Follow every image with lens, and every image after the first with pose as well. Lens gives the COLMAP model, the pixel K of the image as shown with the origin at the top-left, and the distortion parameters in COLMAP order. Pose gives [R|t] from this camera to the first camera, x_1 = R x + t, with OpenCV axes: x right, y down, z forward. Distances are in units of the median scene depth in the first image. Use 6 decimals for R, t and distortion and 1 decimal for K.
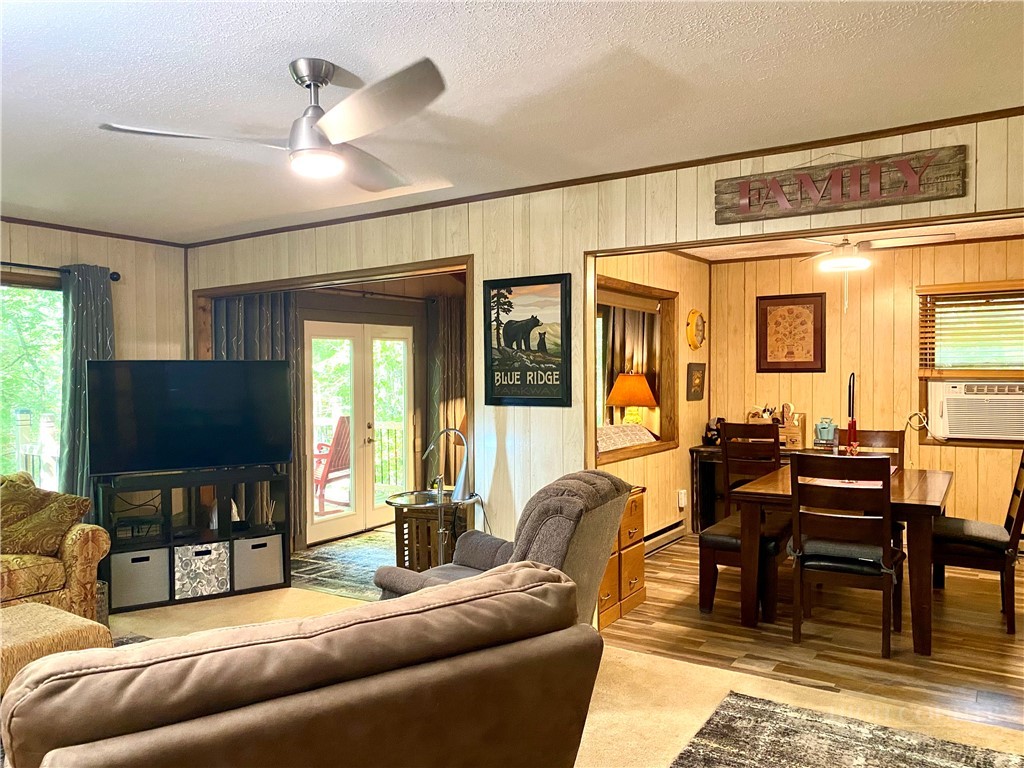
lens RADIAL K [[786.6, 0, 506.2], [0, 786.6, 385.0], [0, 0, 1]] dist [0.040754, -0.045697]
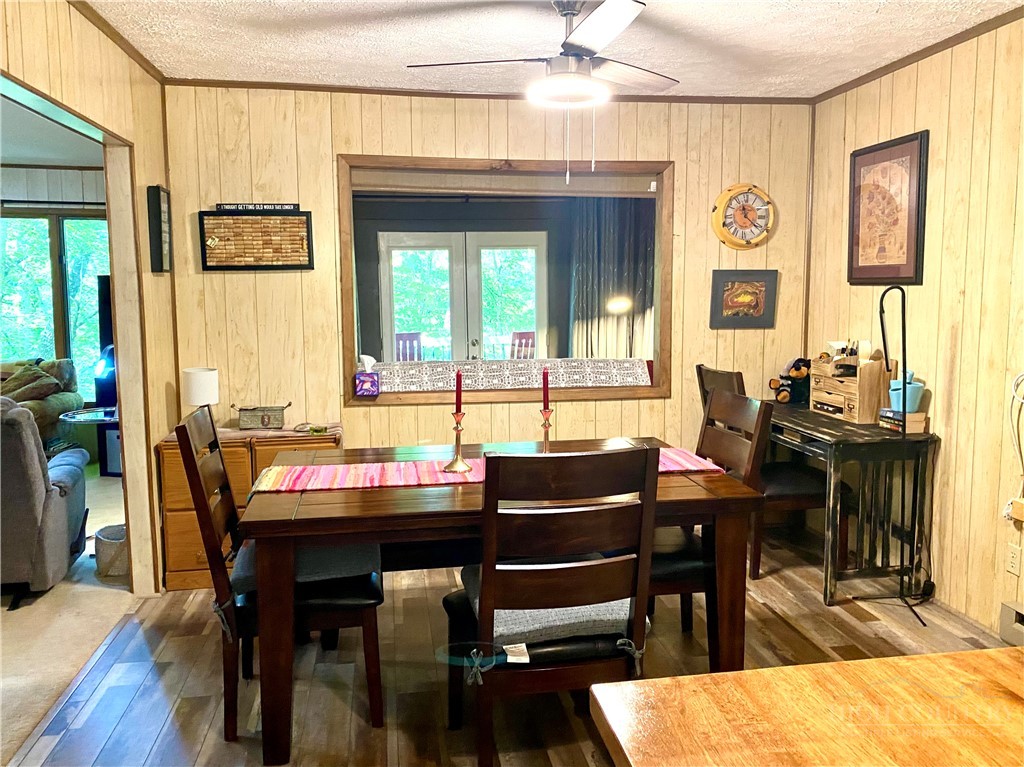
lens RADIAL K [[786.6, 0, 514.9], [0, 786.6, 382.7], [0, 0, 1]] dist [0.040754, -0.045697]
pose [[0.671465, 0.093178, -0.735155, 0.946132], [-0.010365, 0.993147, 0.116410, -0.015505], [0.740964, -0.070545, 0.667829, 0.678214]]
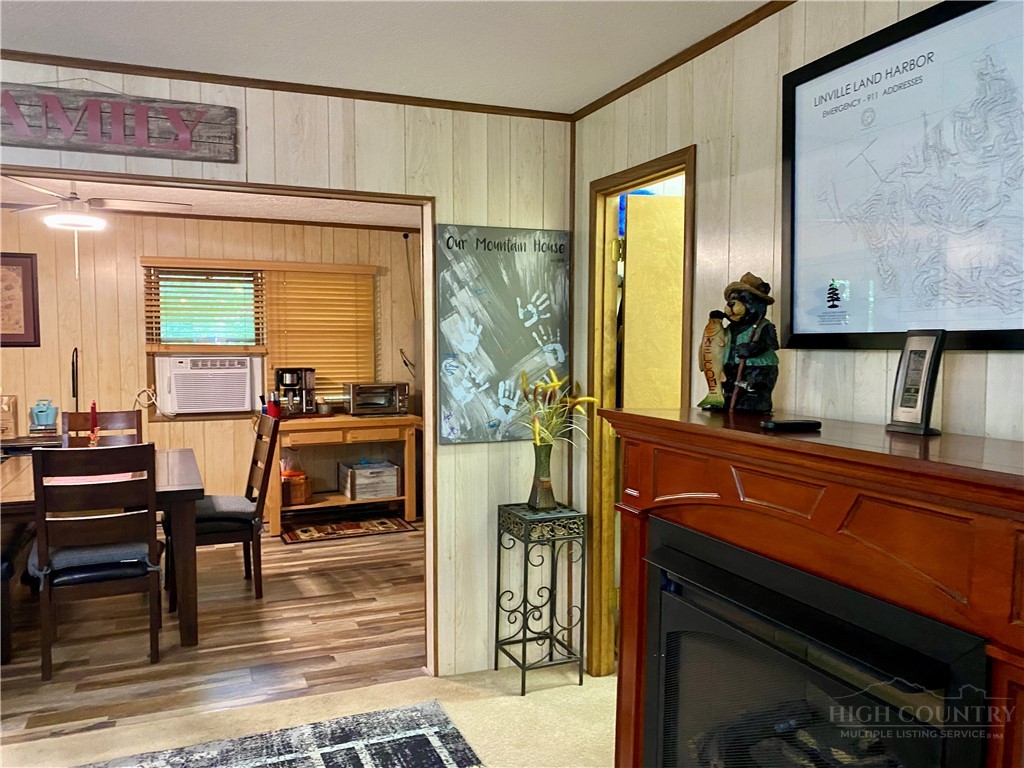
lens RADIAL K [[786.6, 0, 510.0], [0, 786.6, 390.0], [0, 0, 1]] dist [0.040754, -0.045697]
pose [[0.577769, -0.042130, 0.815113, -0.010831], [0.009568, 0.998948, 0.044850, -0.004511], [-0.816145, -0.018113, 0.577564, 0.126747]]
